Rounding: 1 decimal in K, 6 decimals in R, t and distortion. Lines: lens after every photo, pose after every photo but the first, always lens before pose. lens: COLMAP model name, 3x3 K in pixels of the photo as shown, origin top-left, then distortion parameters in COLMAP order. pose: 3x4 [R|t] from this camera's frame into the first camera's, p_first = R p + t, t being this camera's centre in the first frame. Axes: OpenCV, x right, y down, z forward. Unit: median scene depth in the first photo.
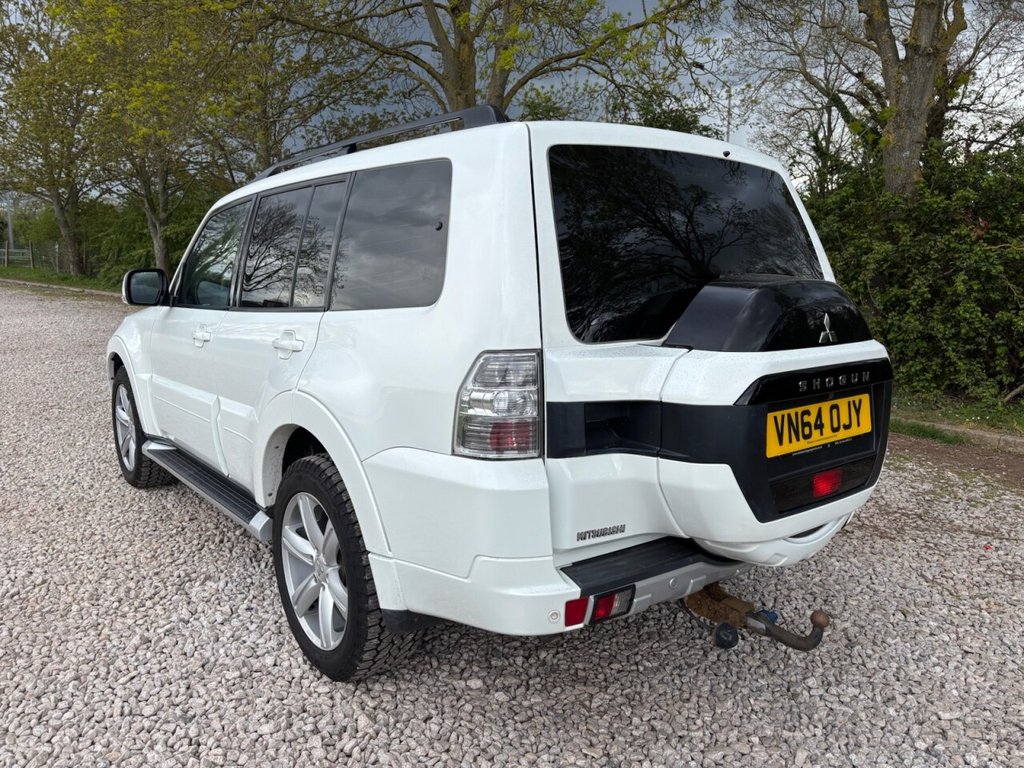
lens RADIAL K [[791.5, 0, 506.3], [0, 791.5, 378.6], [0, 0, 1]] dist [0.063151, -0.070673]
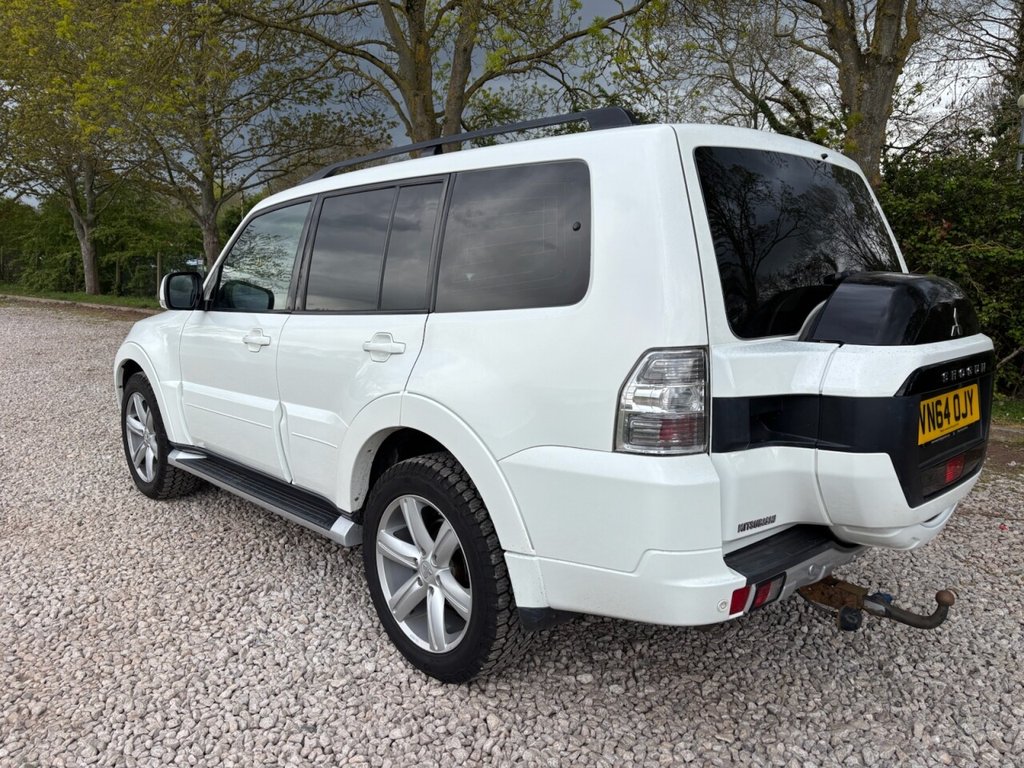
lens RADIAL K [[791.5, 0, 513.2], [0, 791.5, 381.8], [0, 0, 1]] dist [0.063151, -0.070673]
pose [[0.995337, -0.019580, 0.094449, -0.211301], [0.019425, 0.999808, 0.002561, 0.001136], [-0.094481, -0.000715, 0.995526, -0.000474]]
